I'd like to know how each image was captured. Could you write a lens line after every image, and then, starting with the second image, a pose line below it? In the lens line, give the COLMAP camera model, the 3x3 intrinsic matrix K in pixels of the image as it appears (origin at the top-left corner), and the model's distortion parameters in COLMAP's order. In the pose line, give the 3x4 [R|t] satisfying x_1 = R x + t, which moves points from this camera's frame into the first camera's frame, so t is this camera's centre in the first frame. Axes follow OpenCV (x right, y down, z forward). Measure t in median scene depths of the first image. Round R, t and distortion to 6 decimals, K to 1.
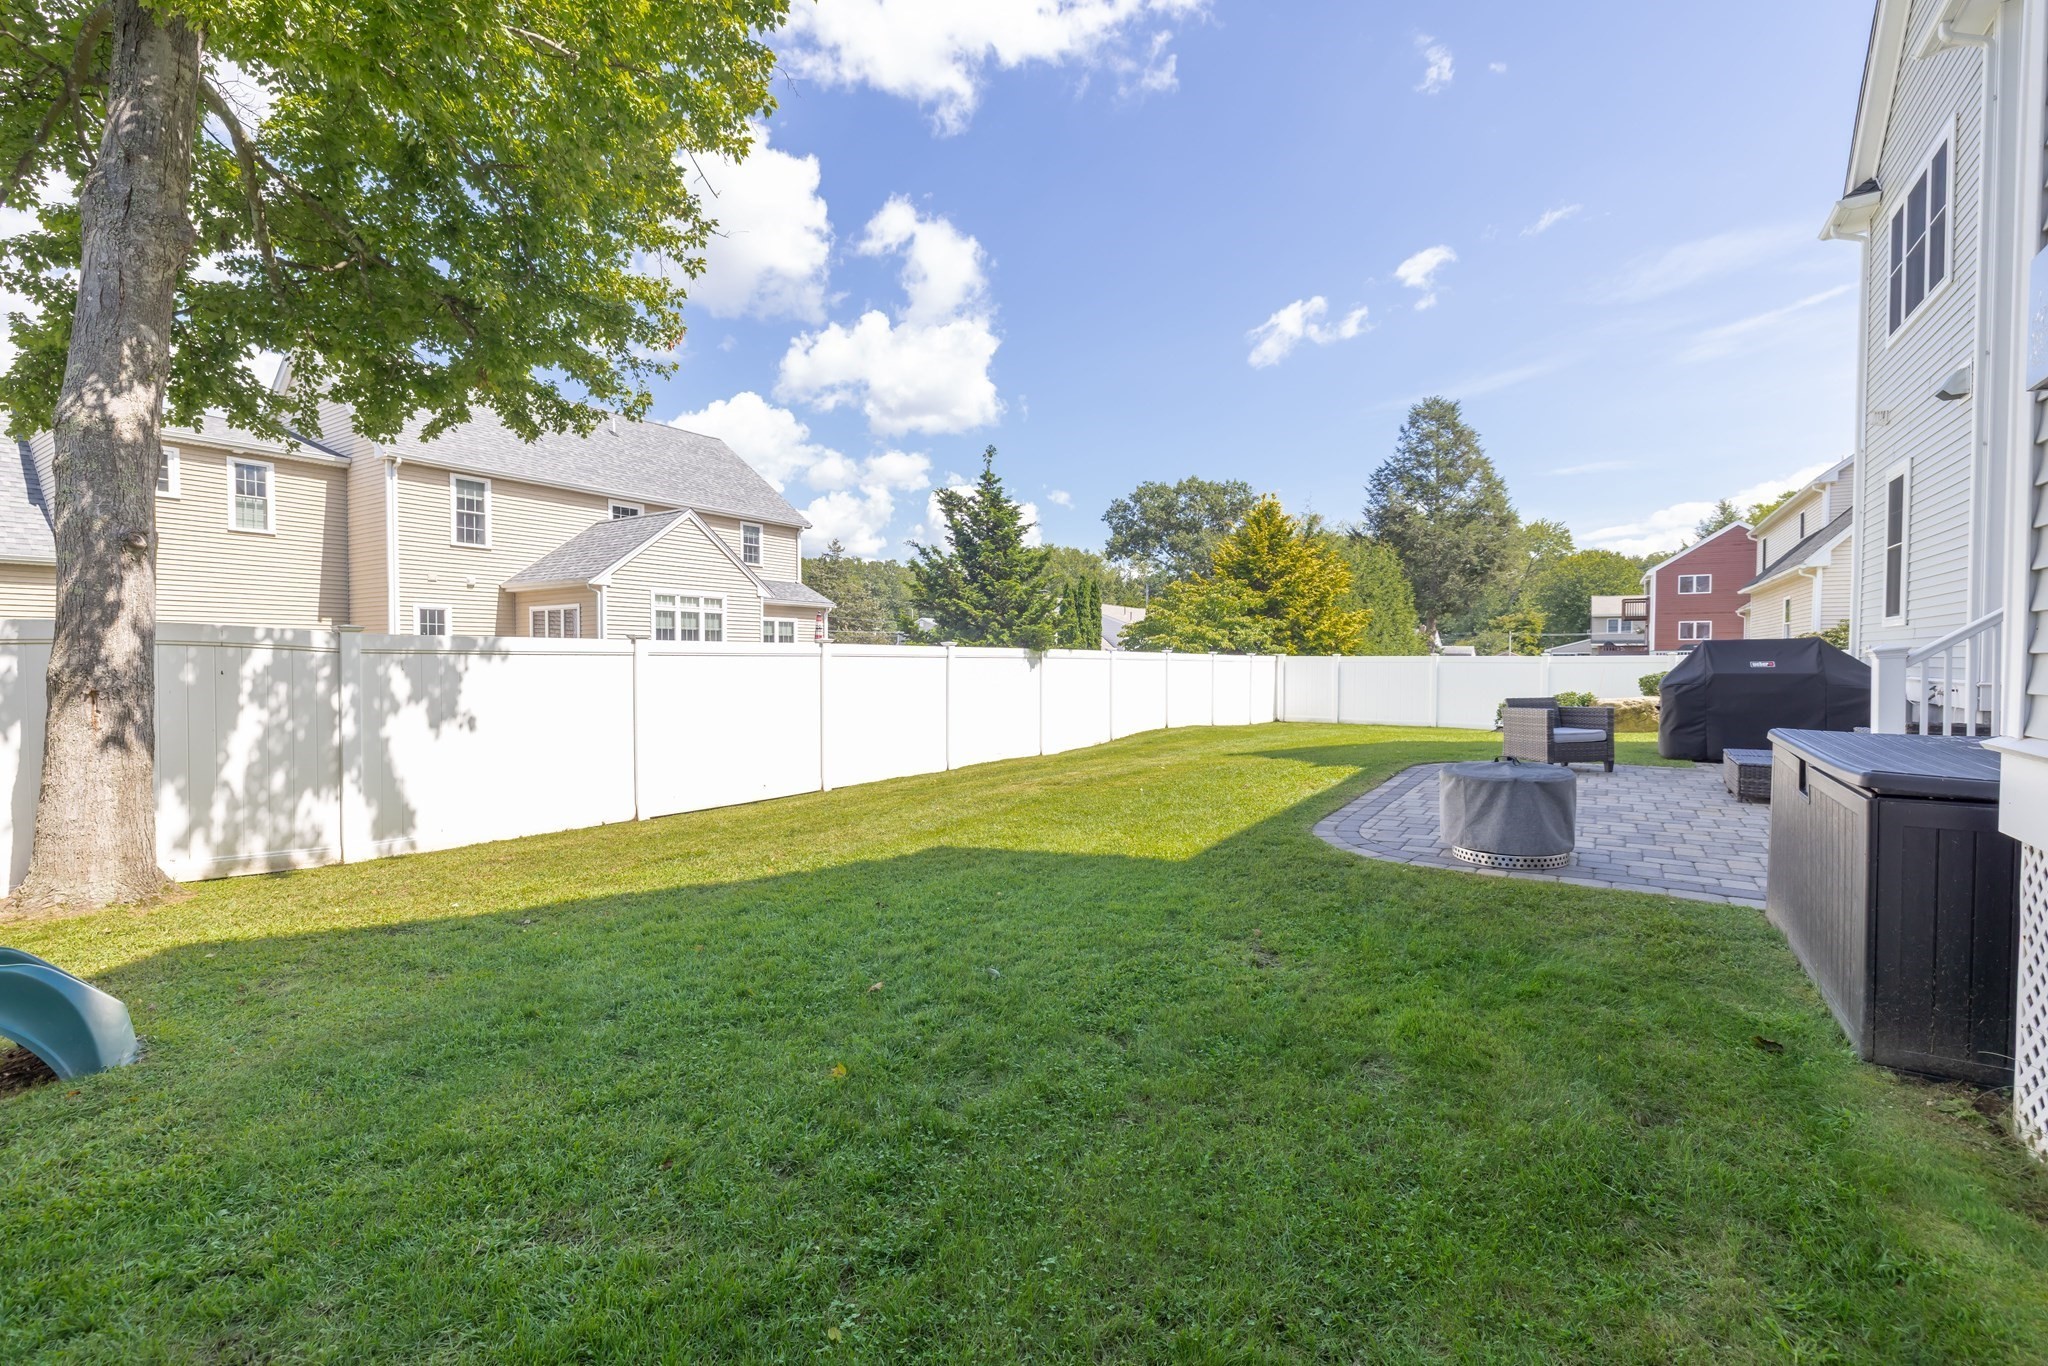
lens RADIAL K [[894.7, 0, 1029.7], [0, 894.7, 674.5], [0, 0, 1]] dist [-0.003507, -0.000430]
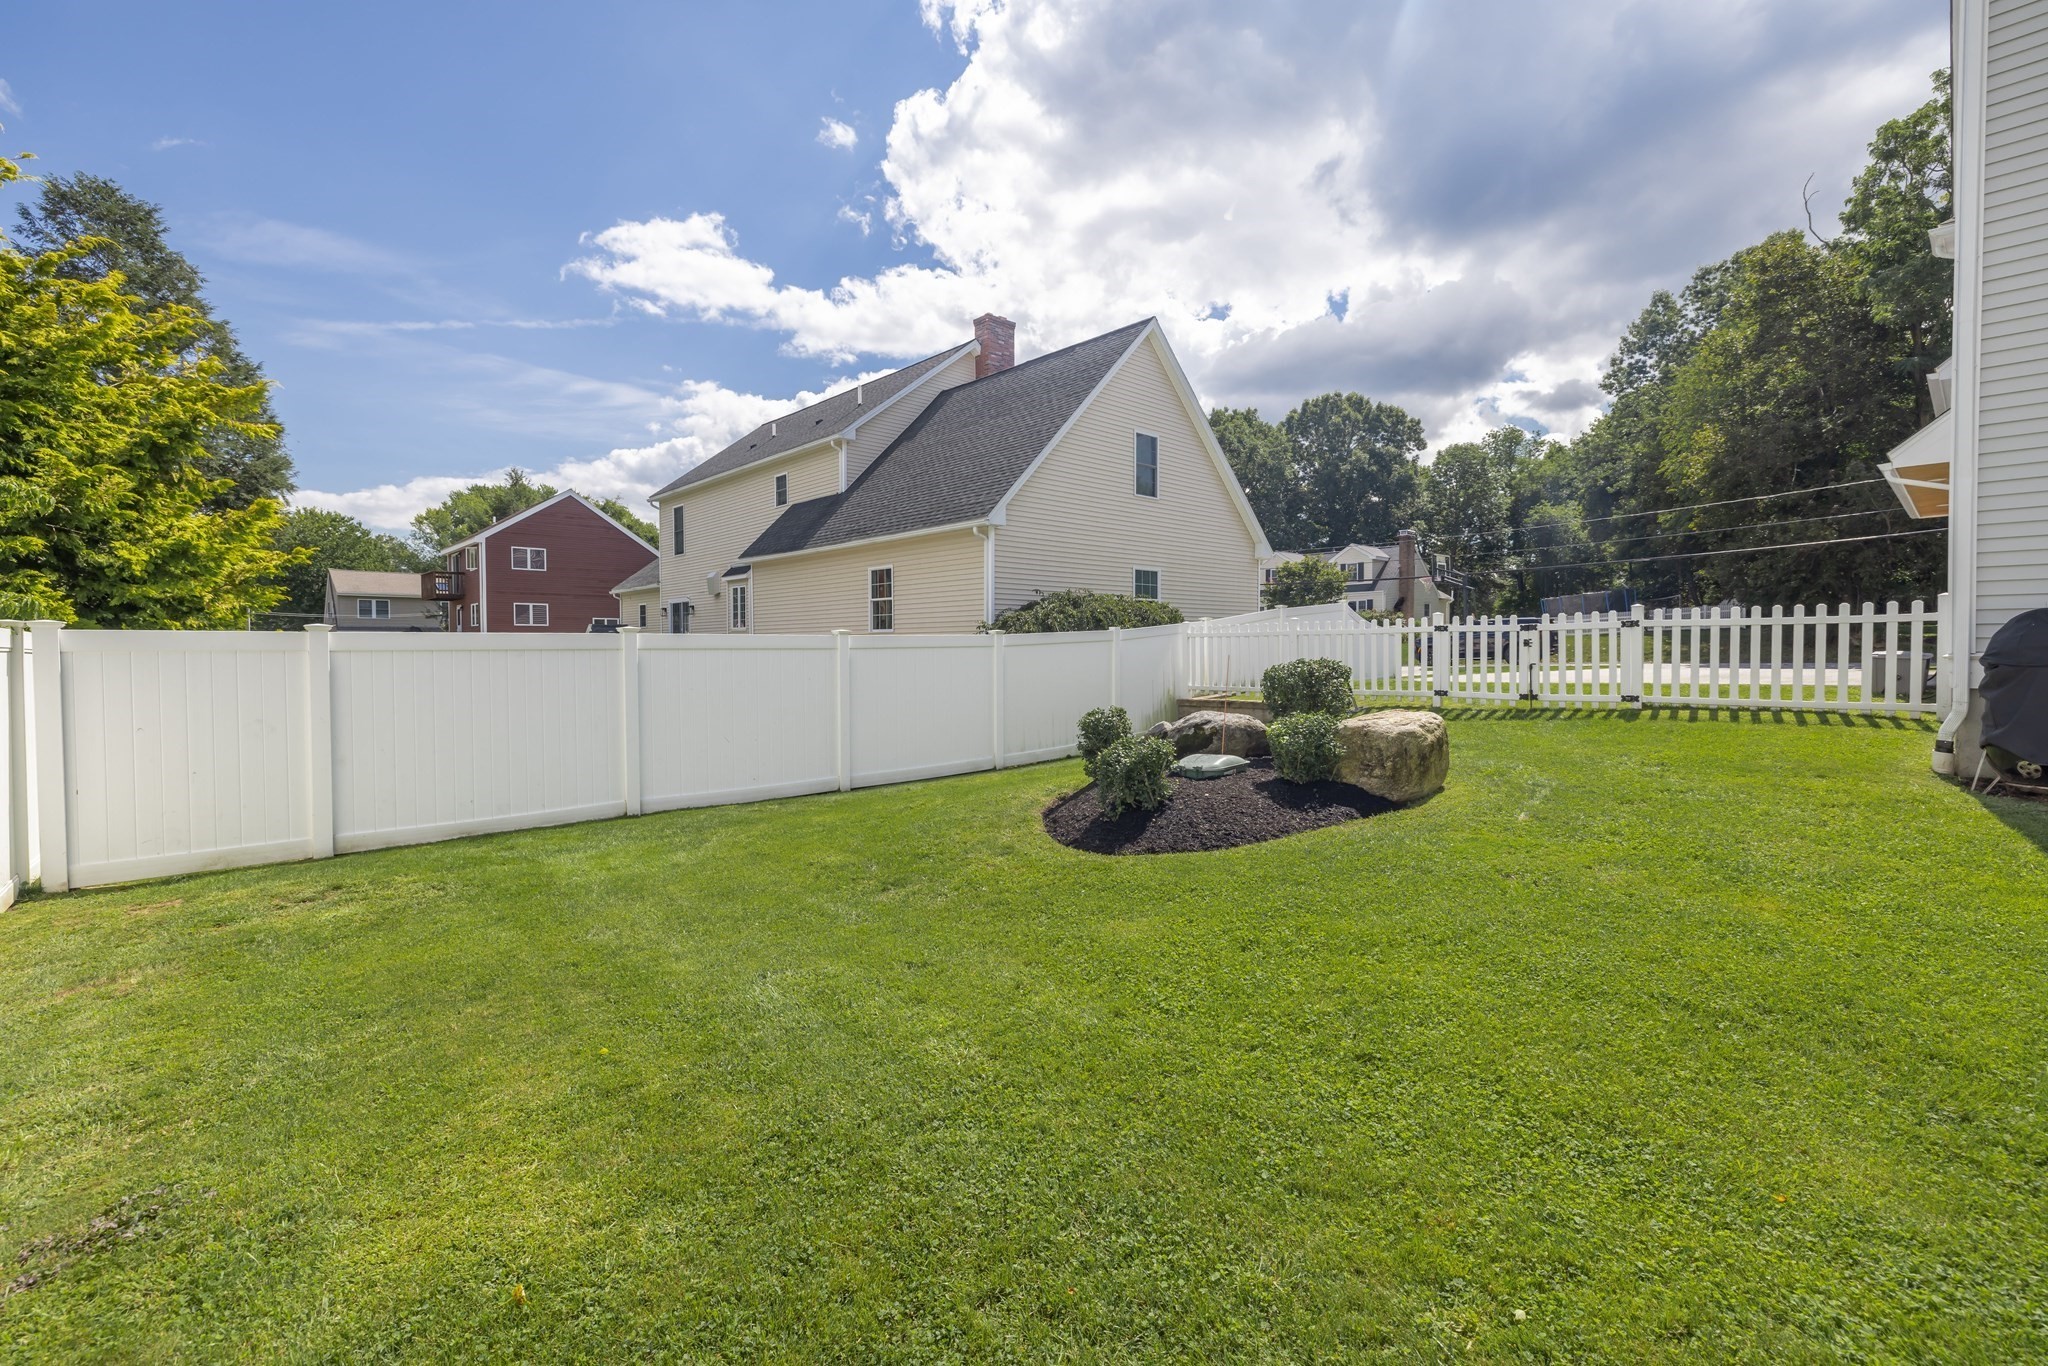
lens RADIAL K [[894.7, 0, 1026.3], [0, 894.7, 673.4], [0, 0, 1]] dist [-0.003507, -0.000430]
pose [[0.250061, -0.027005, 0.967853, 0.055094], [0.022915, 0.999496, 0.021967, -0.003594], [-0.967959, 0.016685, 0.250554, 0.321851]]
